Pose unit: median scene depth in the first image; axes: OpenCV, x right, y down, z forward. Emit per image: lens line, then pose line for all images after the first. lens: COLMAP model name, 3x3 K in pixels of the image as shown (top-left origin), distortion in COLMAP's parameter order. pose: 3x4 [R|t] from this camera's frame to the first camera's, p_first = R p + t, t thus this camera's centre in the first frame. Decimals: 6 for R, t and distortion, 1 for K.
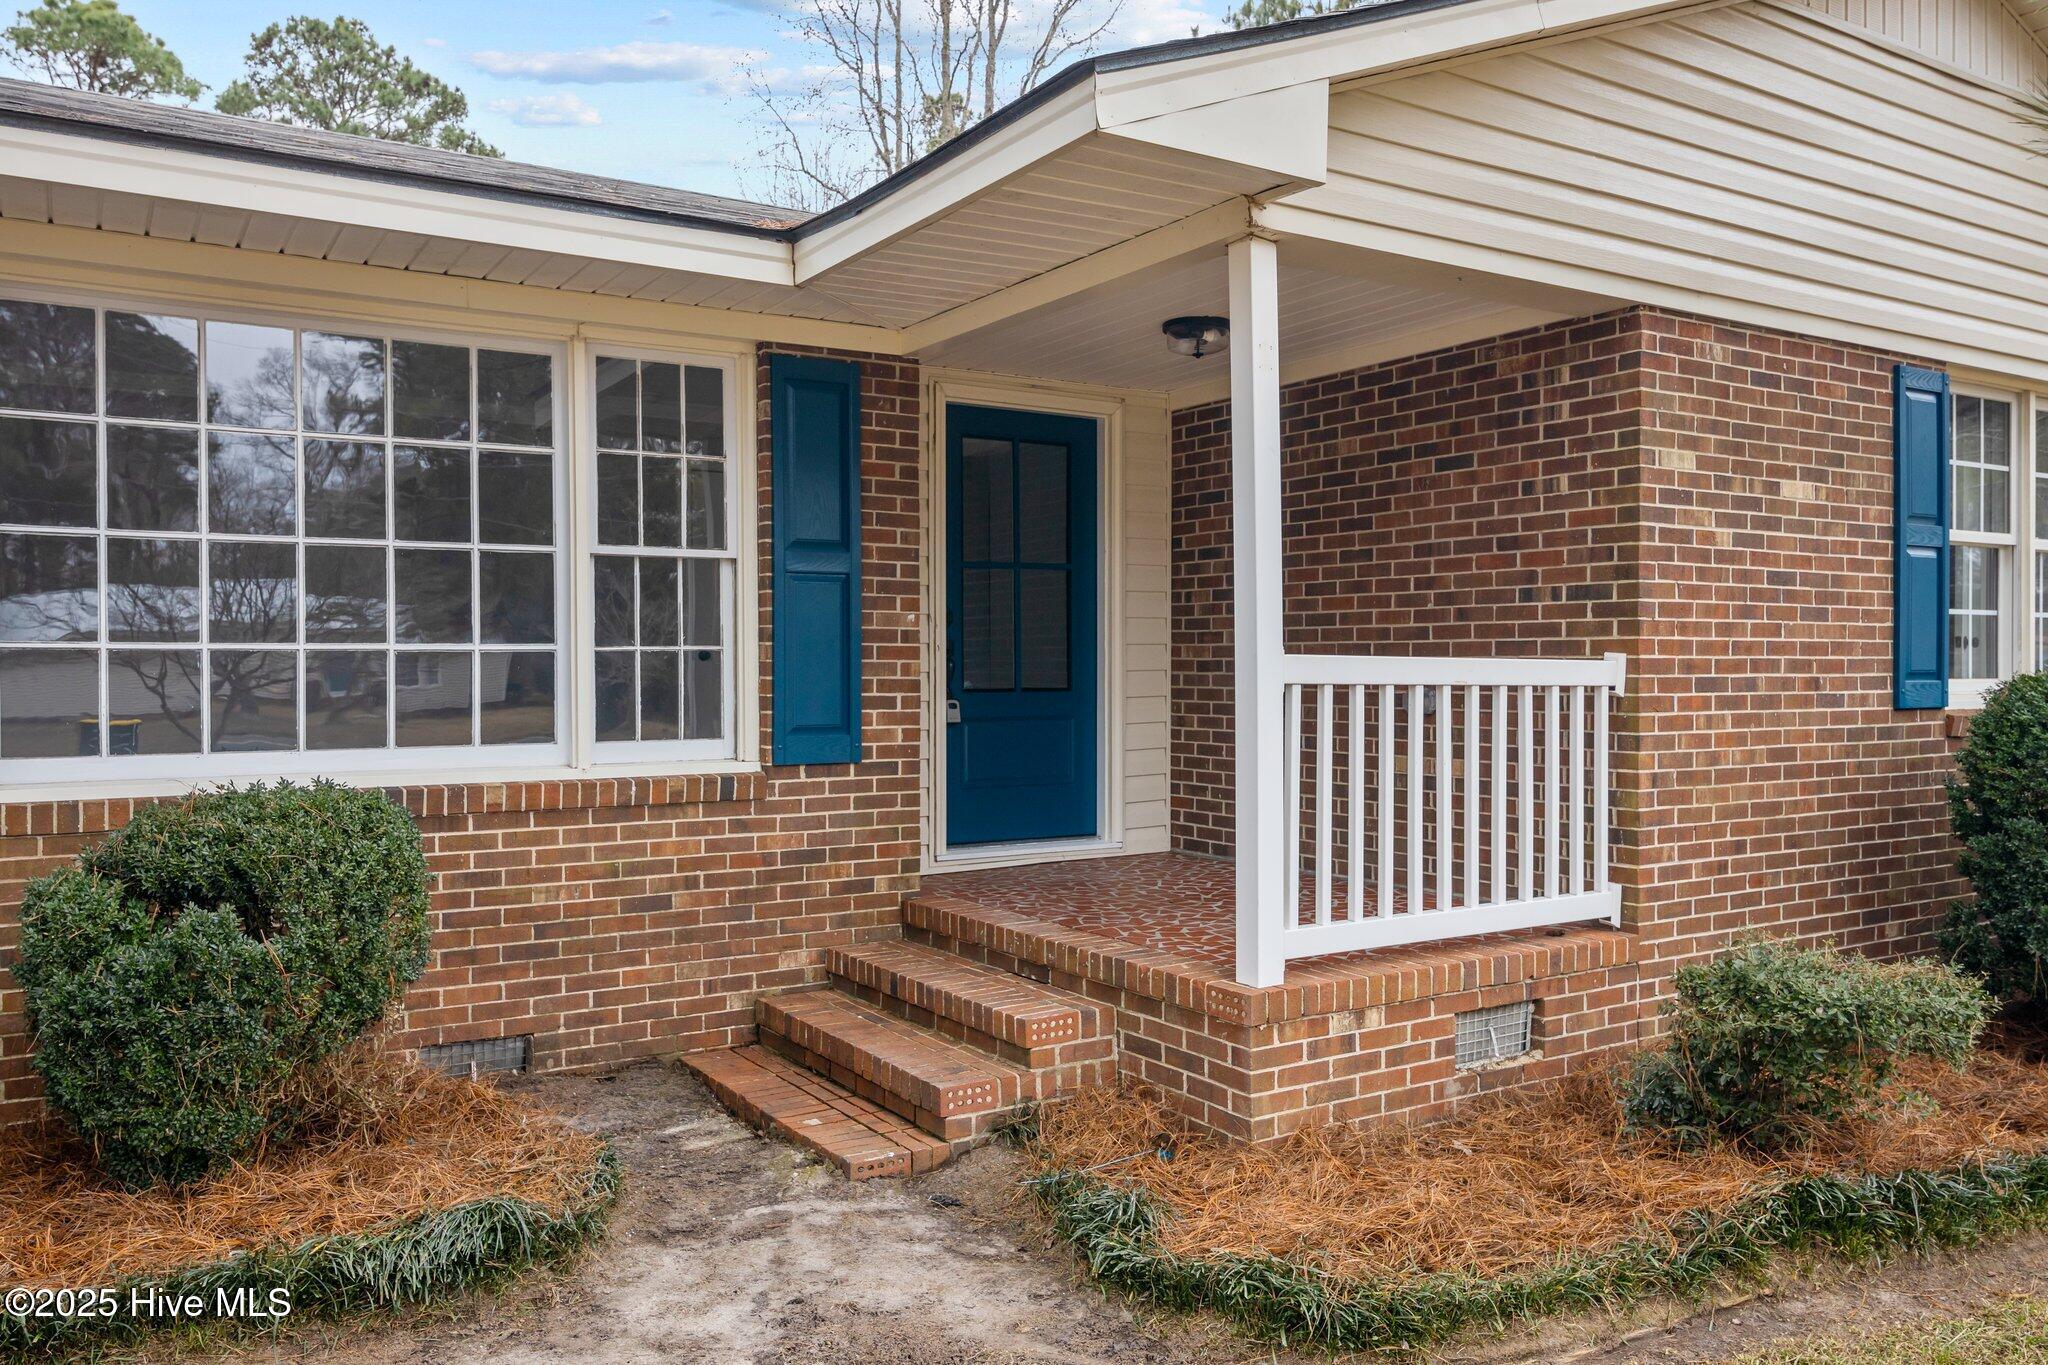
lens RADIAL K [[1564.8, 0, 1018.0], [0, 1564.8, 681.3], [0, 0, 1]] dist [0.009810, -0.002036]
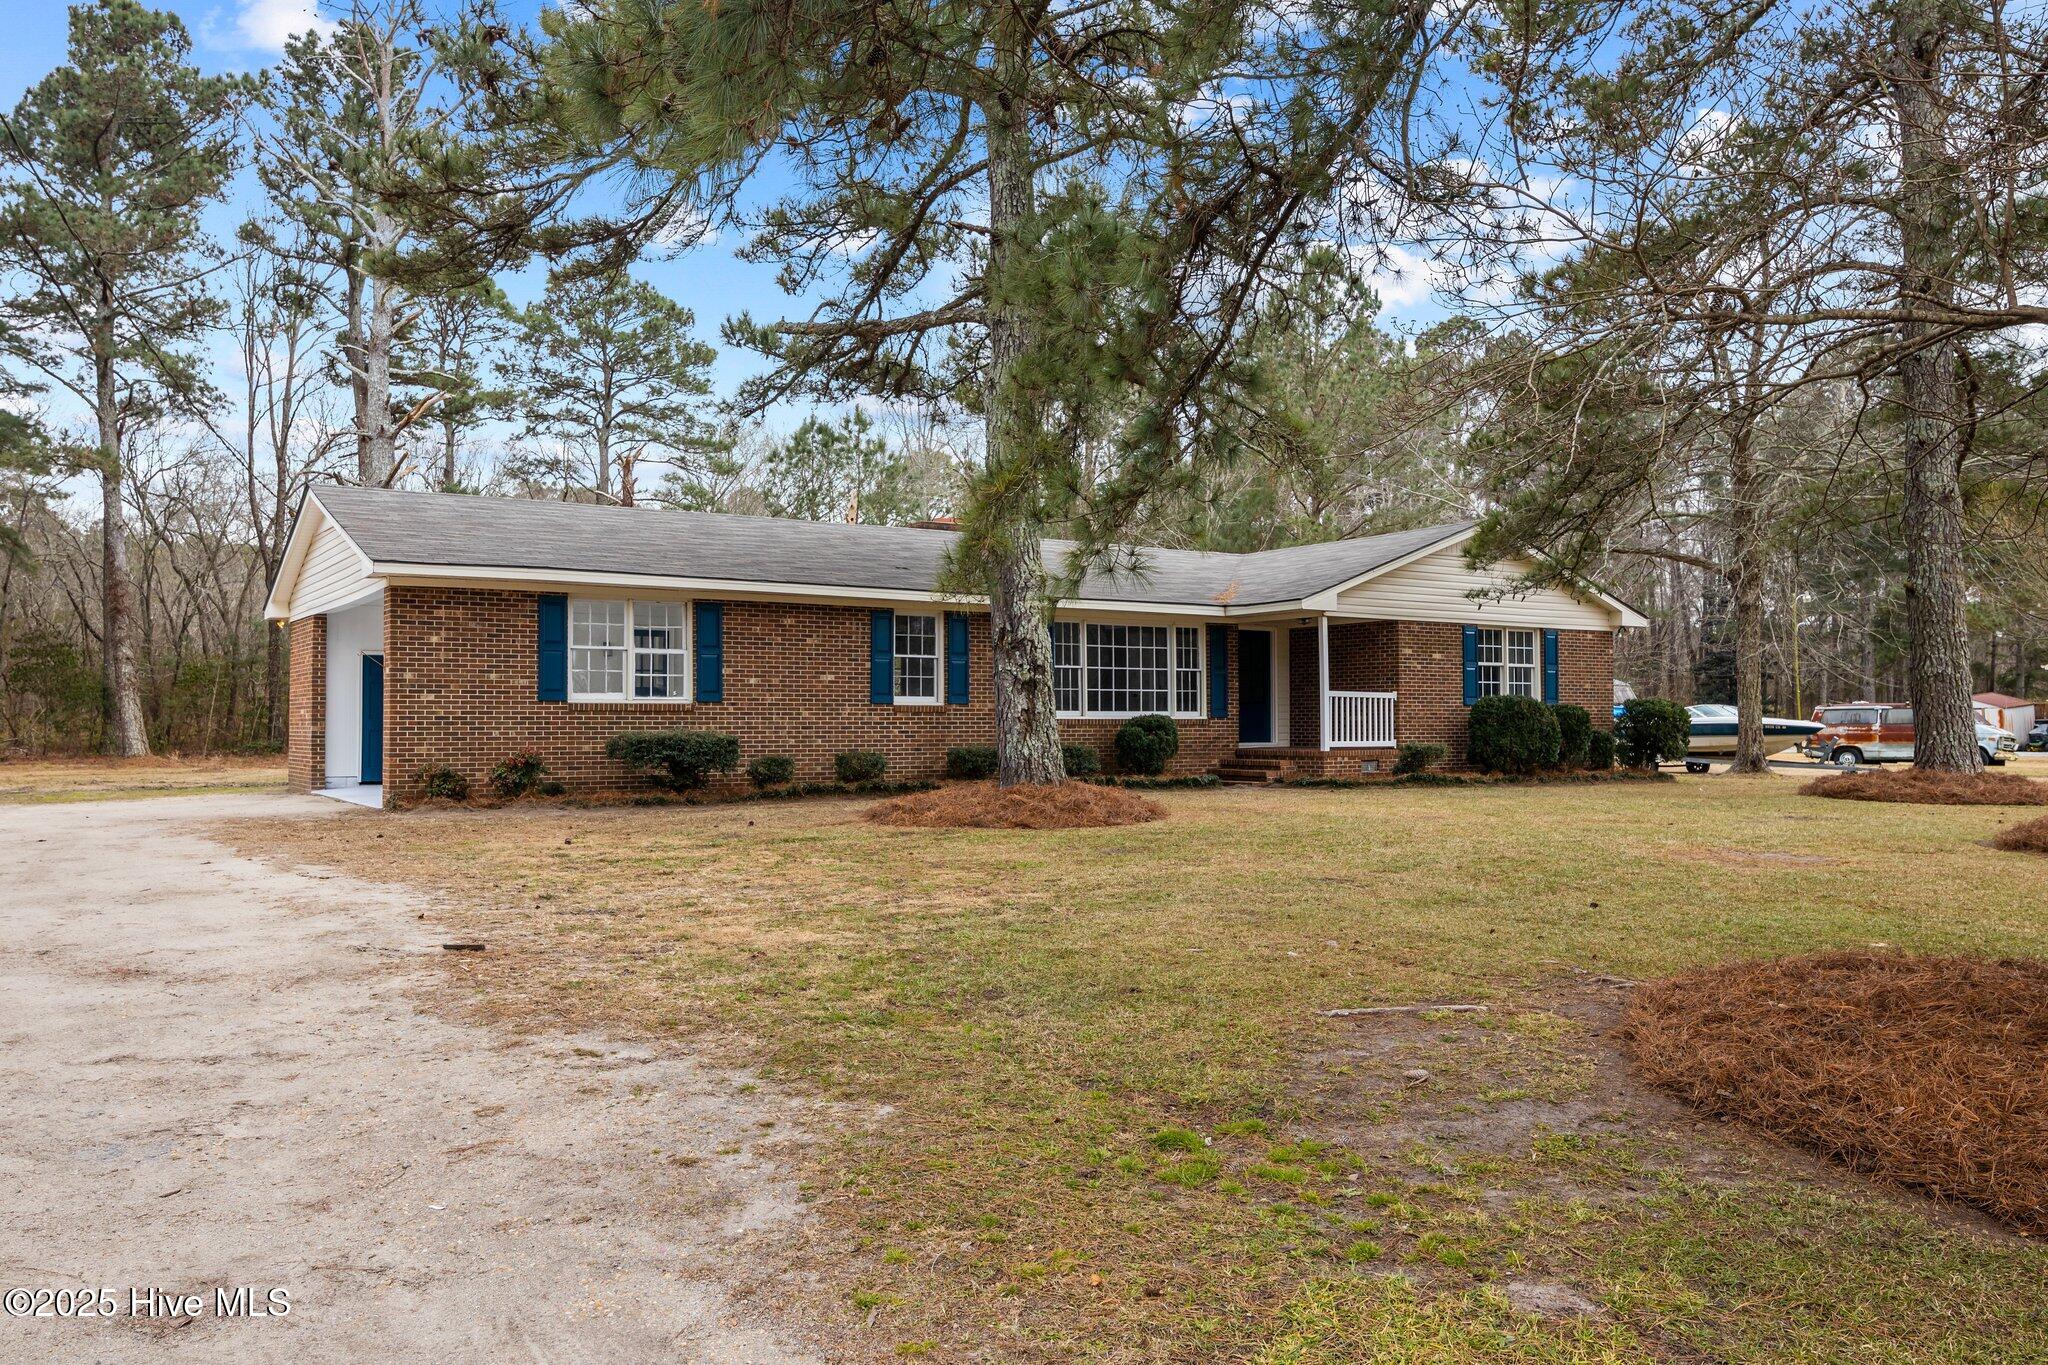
lens RADIAL K [[1564.8, 0, 1025.1], [0, 1564.8, 690.3], [0, 0, 1]] dist [0.009810, -0.002036]
pose [[0.999412, -0.000034, 0.034285, -0.871780], [0.001214, 0.999407, -0.034412, 0.135146], [-0.034264, 0.034433, 0.998819, -3.577963]]
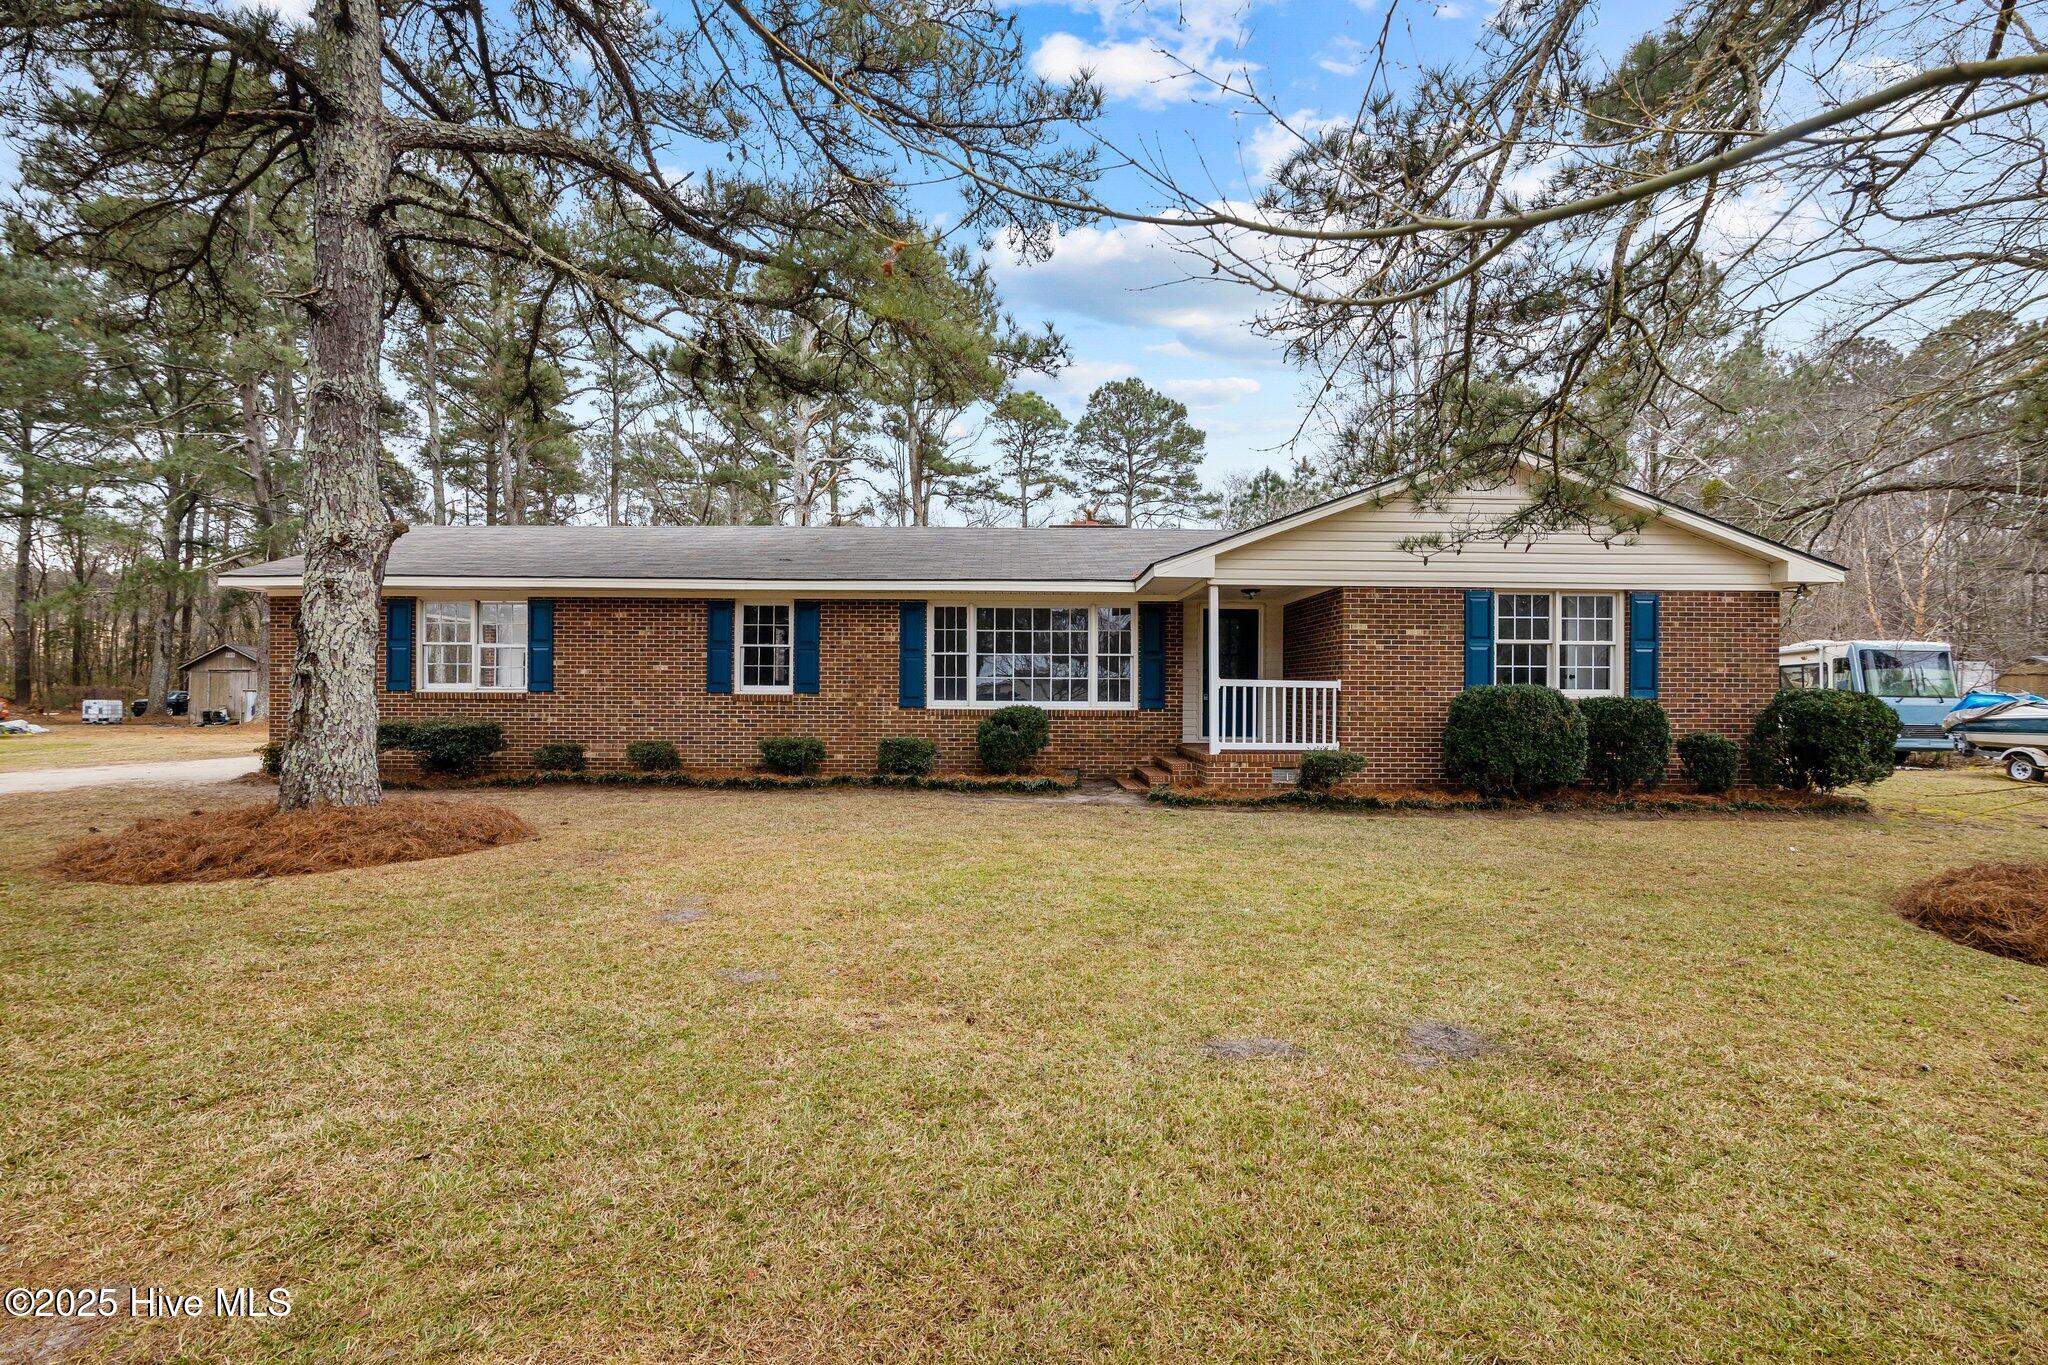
lens RADIAL K [[958.6, 0, 1016.4], [0, 958.6, 686.0], [0, 0, 1]] dist [-0.013229, 0.000187]
pose [[0.854109, 0.002993, -0.520086, 0.865856], [-0.013524, 0.999773, -0.016457, 0.042950], [0.519918, 0.021089, 0.853956, -1.273453]]
